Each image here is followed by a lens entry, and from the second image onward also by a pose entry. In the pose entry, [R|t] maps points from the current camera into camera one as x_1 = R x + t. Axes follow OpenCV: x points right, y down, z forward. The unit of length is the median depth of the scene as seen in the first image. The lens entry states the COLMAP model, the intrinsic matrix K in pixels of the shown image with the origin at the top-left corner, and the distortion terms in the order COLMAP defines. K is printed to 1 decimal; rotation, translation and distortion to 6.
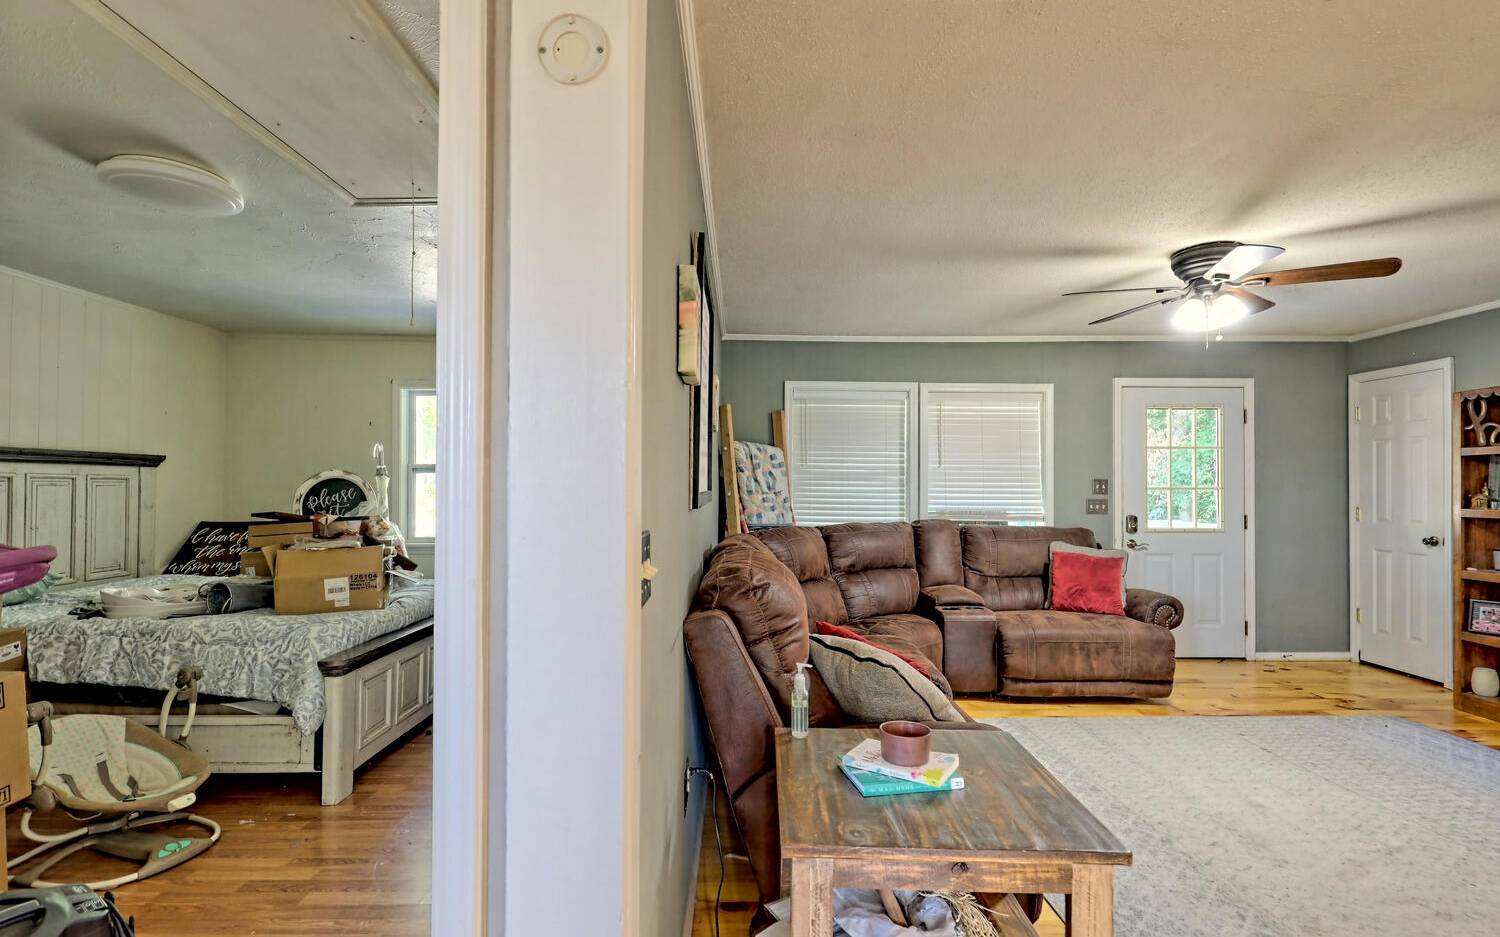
lens RADIAL K [[683.6, 0, 741.8], [0, 683.6, 482.2], [0, 0, 1]] dist [0.000116, -0.000072]
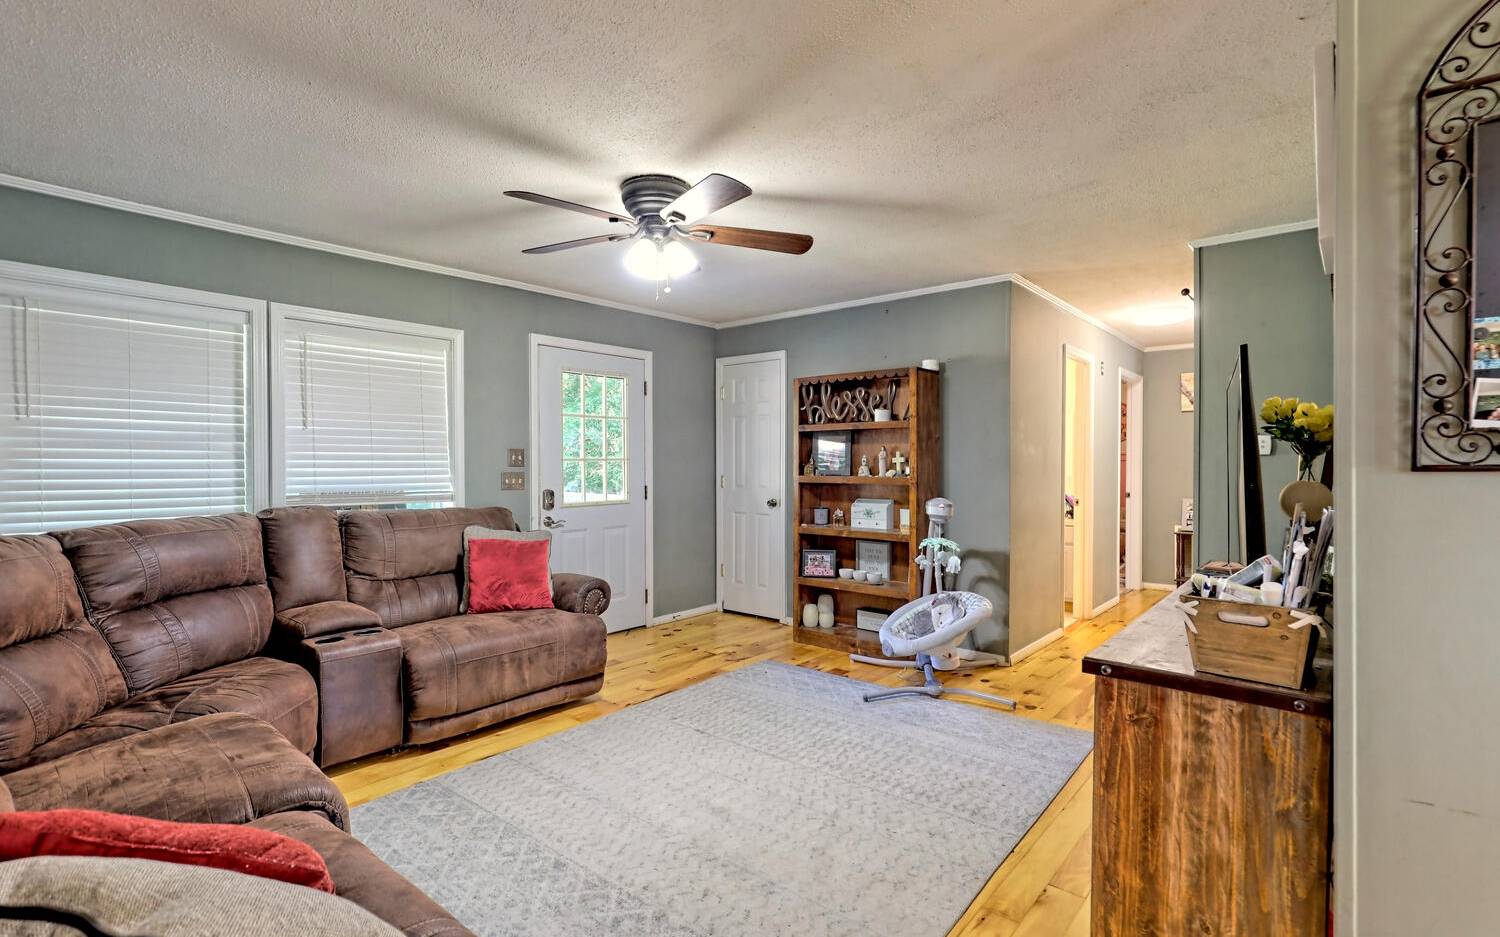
lens RADIAL K [[700.2, 0, 750.0], [0, 700.2, 468.5], [0, 0, 1]] dist [-0.001514, -0.000074]
pose [[0.650937, -0.012731, 0.759025, 0.055167], [-0.002800, 0.999812, 0.019170, 0.002762], [-0.759127, -0.014604, 0.650779, 0.241630]]
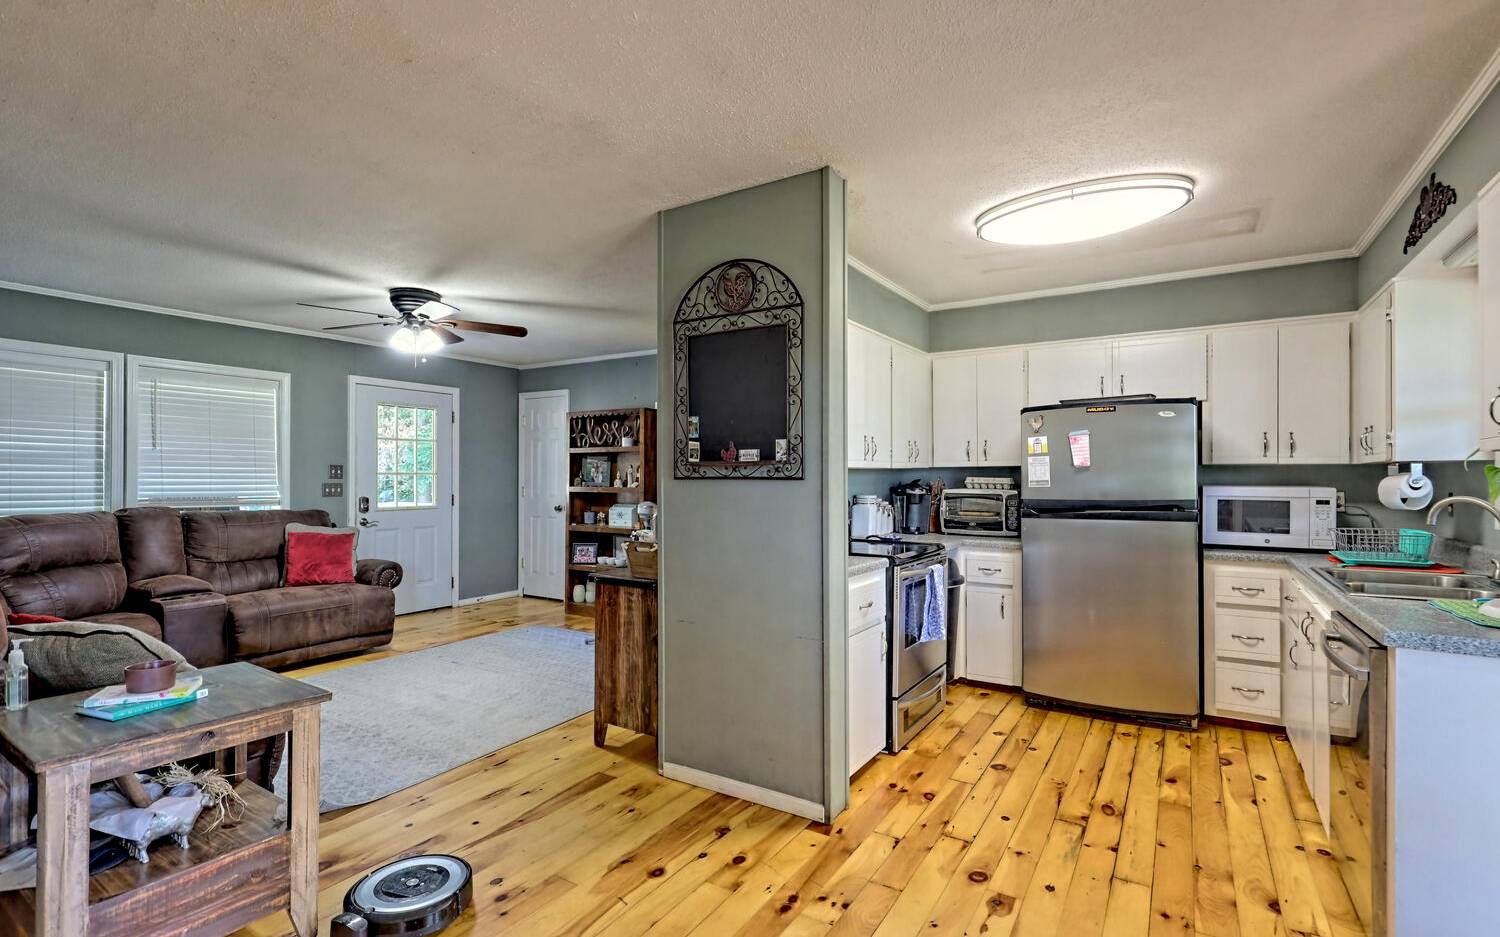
lens RADIAL K [[700.8, 0, 745.0], [0, 700.8, 473.2], [0, 0, 1]] dist [-0.000221, -0.000086]
pose [[0.540646, 0.002104, 0.841248, -0.084734], [-0.008579, 0.999959, 0.003013, -0.000403], [-0.841207, -0.008846, 0.540641, -0.201574]]
